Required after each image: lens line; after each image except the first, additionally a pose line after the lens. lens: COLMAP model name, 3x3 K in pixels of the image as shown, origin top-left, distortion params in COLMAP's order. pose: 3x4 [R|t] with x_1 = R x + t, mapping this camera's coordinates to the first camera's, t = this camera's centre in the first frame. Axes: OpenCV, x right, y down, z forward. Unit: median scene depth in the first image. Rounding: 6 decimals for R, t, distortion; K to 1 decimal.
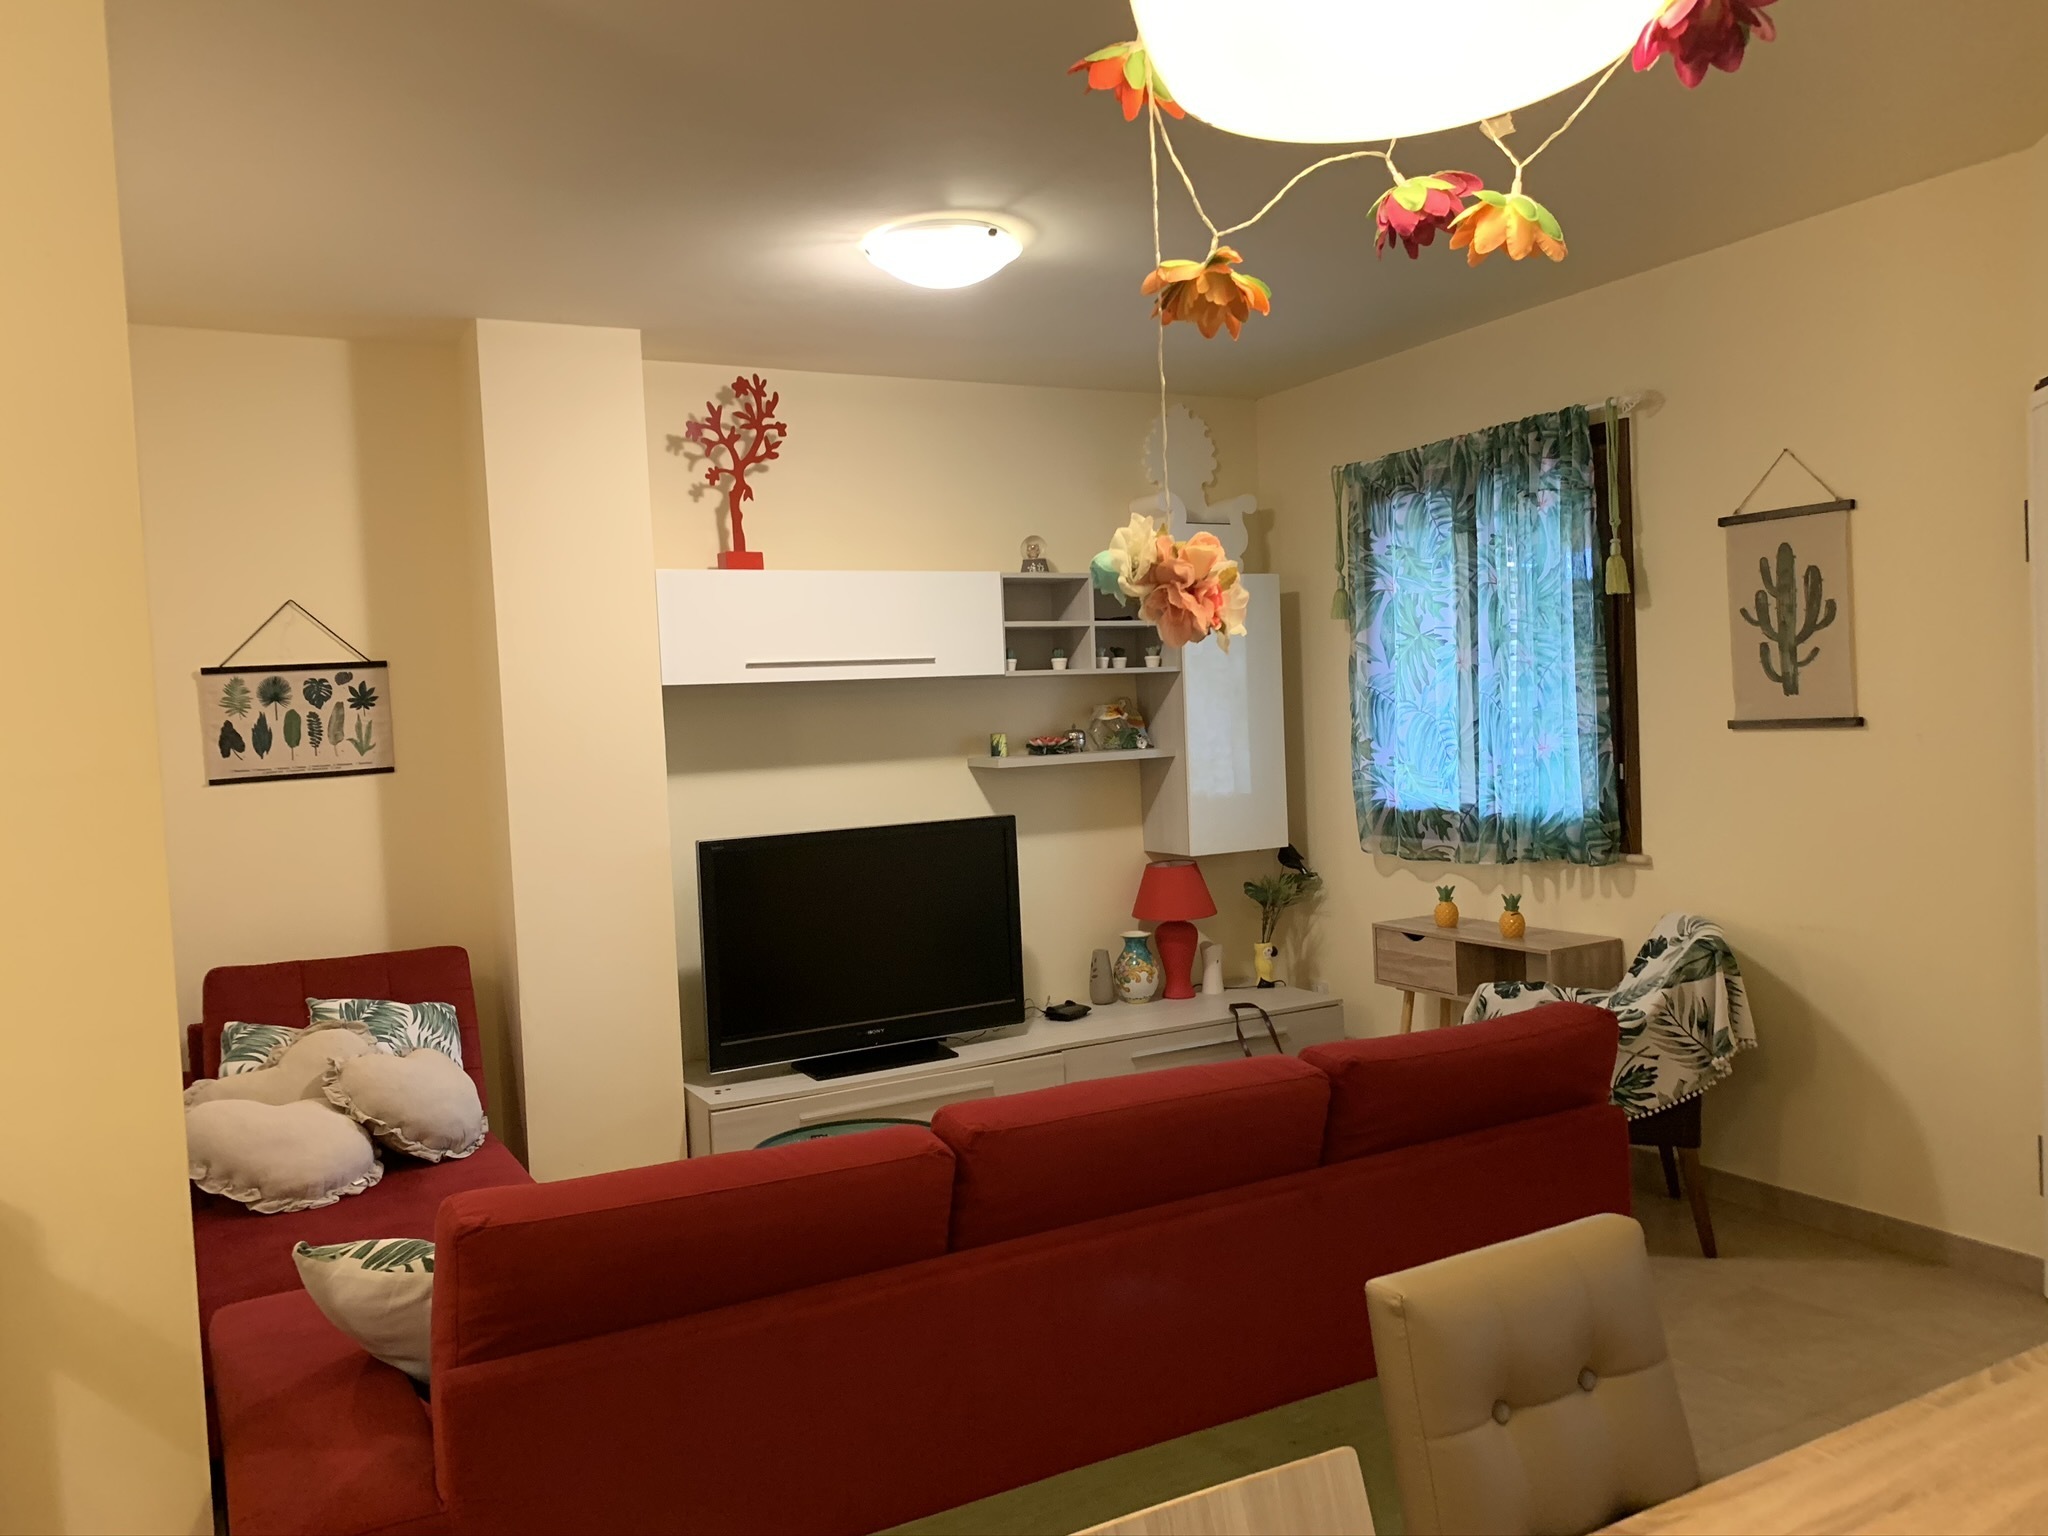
lens RADIAL K [[1553.4, 0, 1025.5], [0, 1553.4, 783.0], [0, 0, 1]] dist [0.046030, -0.052826]
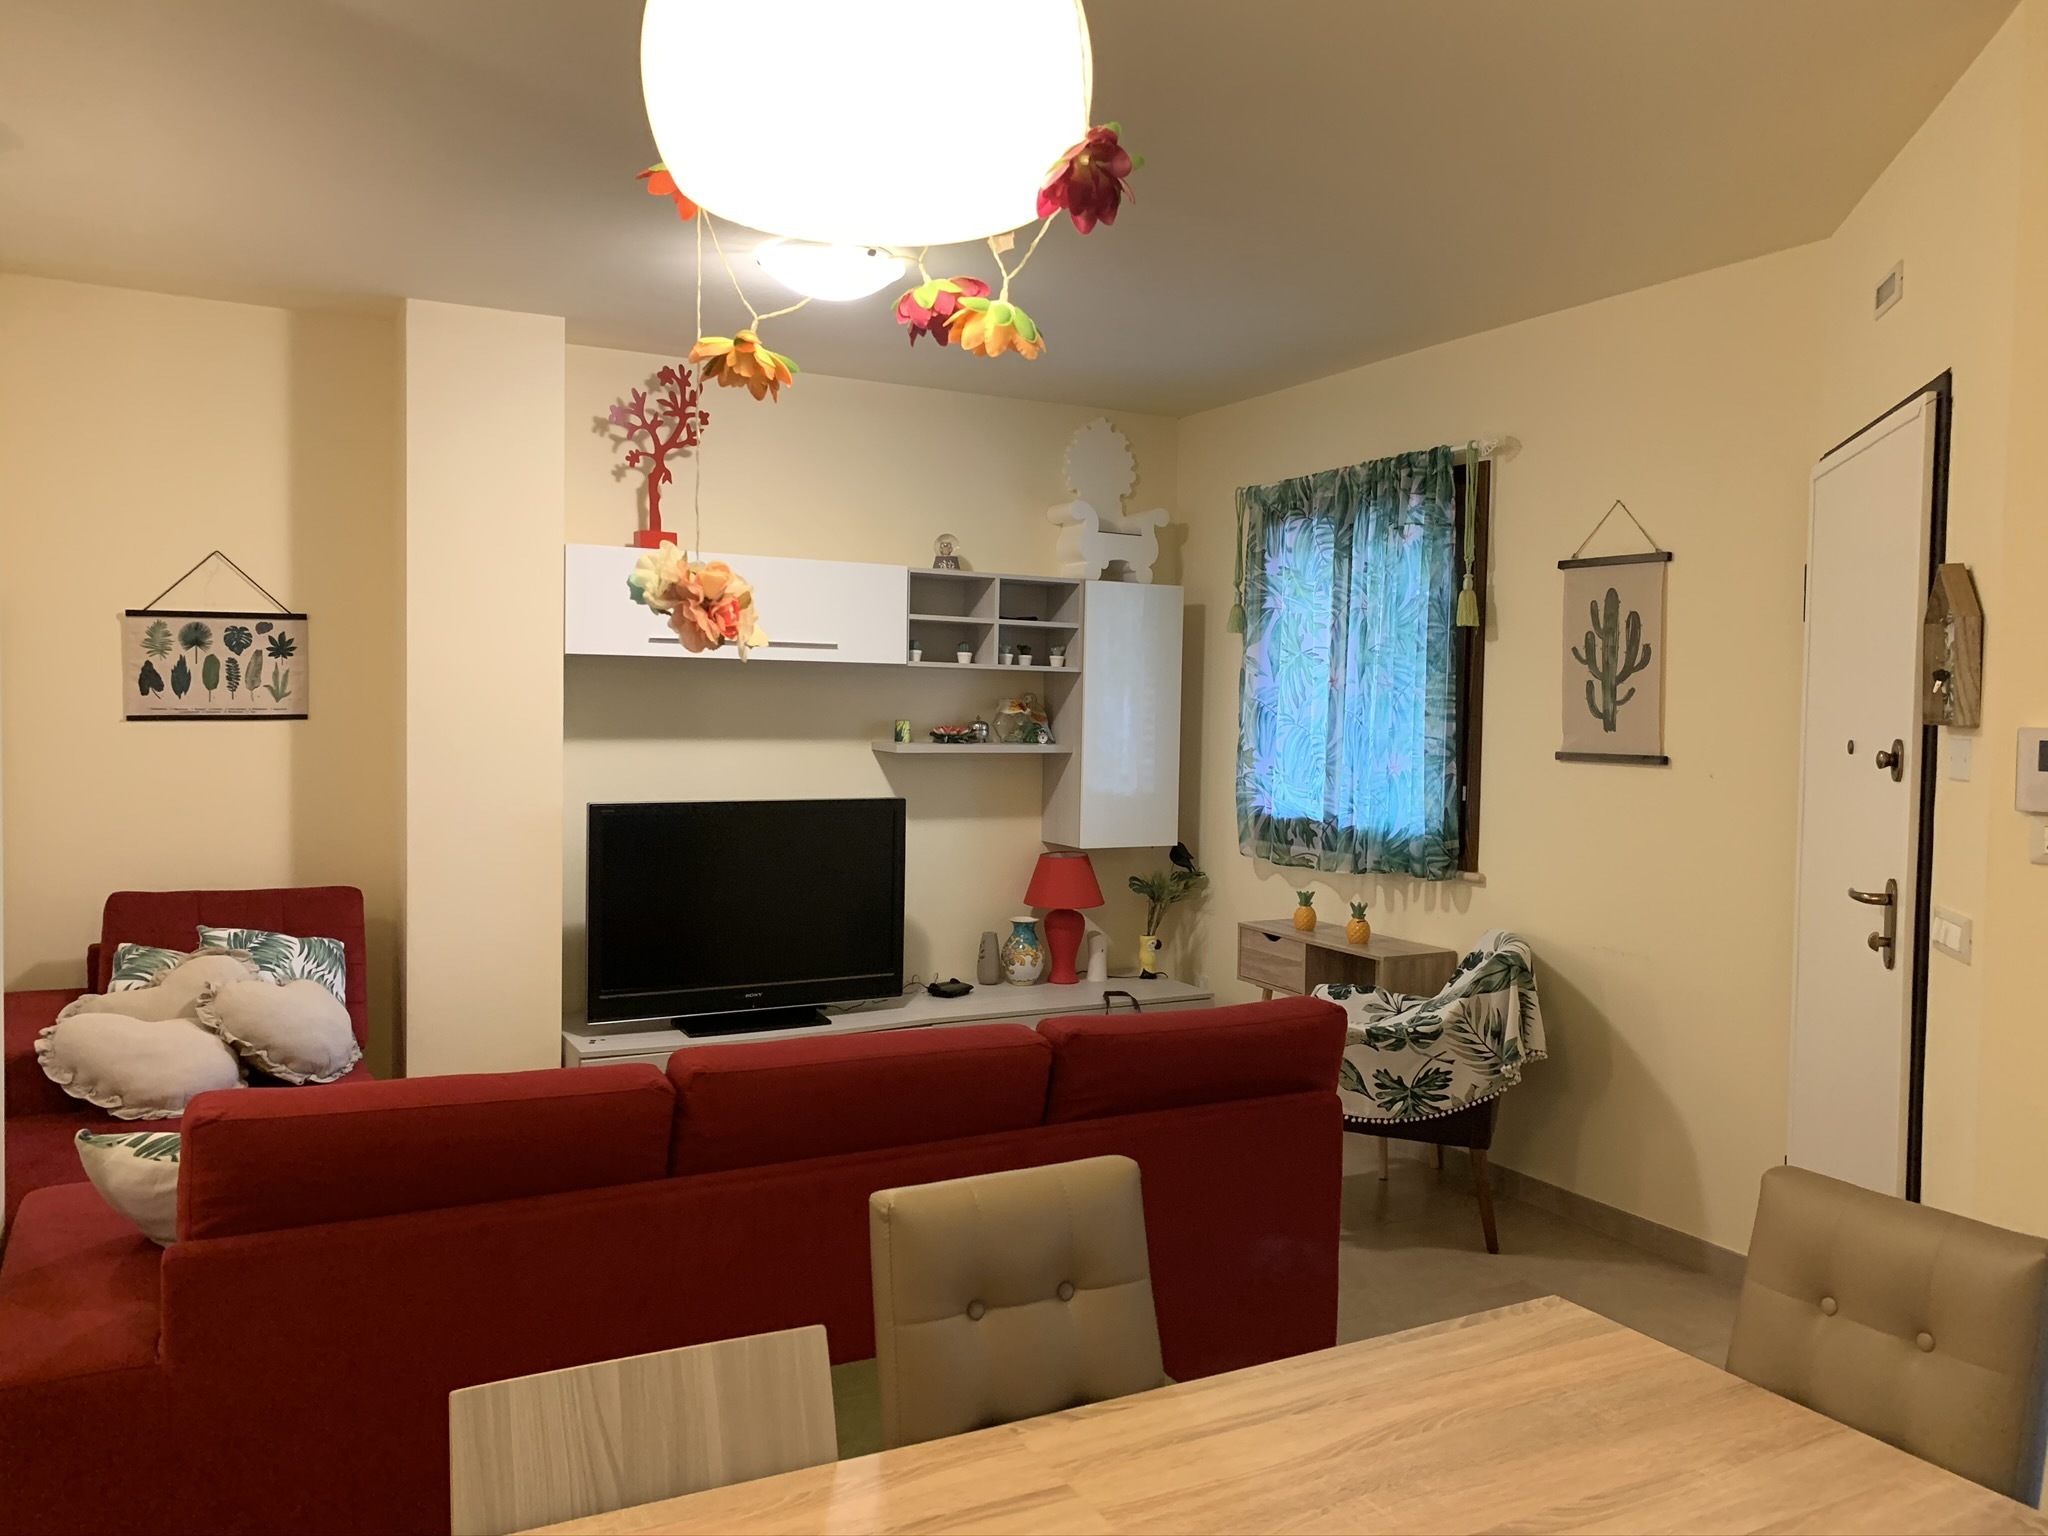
lens RADIAL K [[1553.4, 0, 1045.8], [0, 1553.4, 771.0], [0, 0, 1]] dist [0.046030, -0.052826]
pose [[0.997921, 0.064385, -0.002856, 0.101997], [-0.064388, 0.997924, -0.001200, -0.003112], [0.002773, 0.001382, 0.999995, -0.058623]]
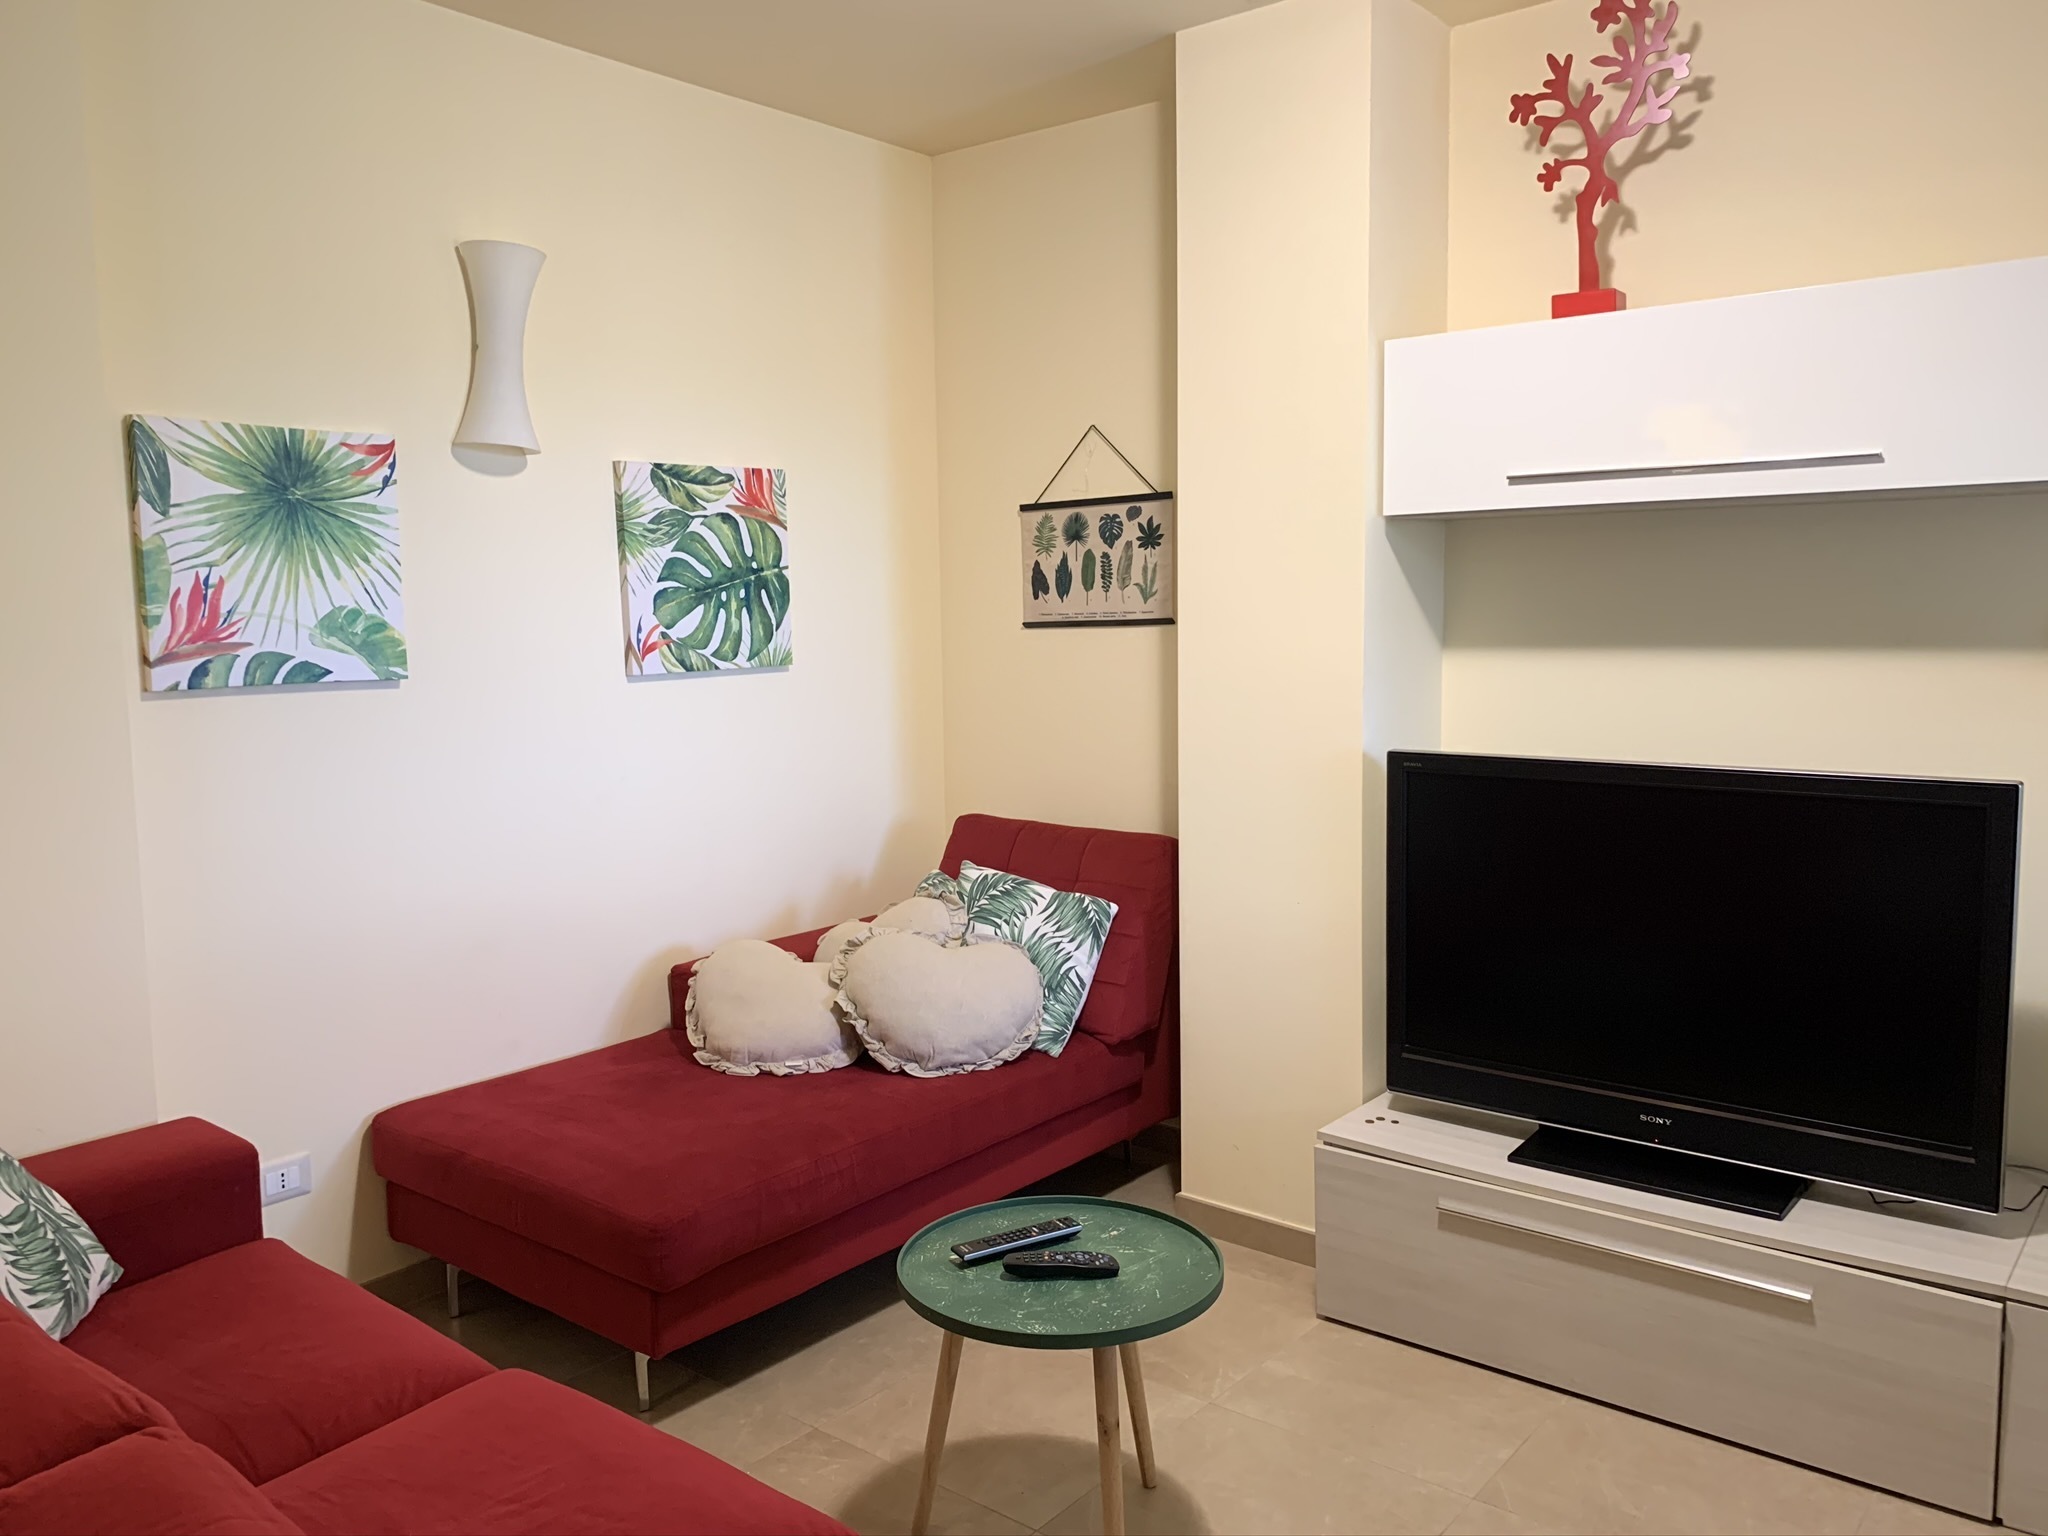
lens RADIAL K [[1553.4, 0, 1022.9], [0, 1553.4, 761.5], [0, 0, 1]] dist [0.046030, -0.052826]
pose [[0.385362, 0.131675, -0.913323, 0.352525], [-0.048621, 0.991289, 0.122400, -0.032998], [0.921484, -0.002762, 0.388407, 0.608989]]
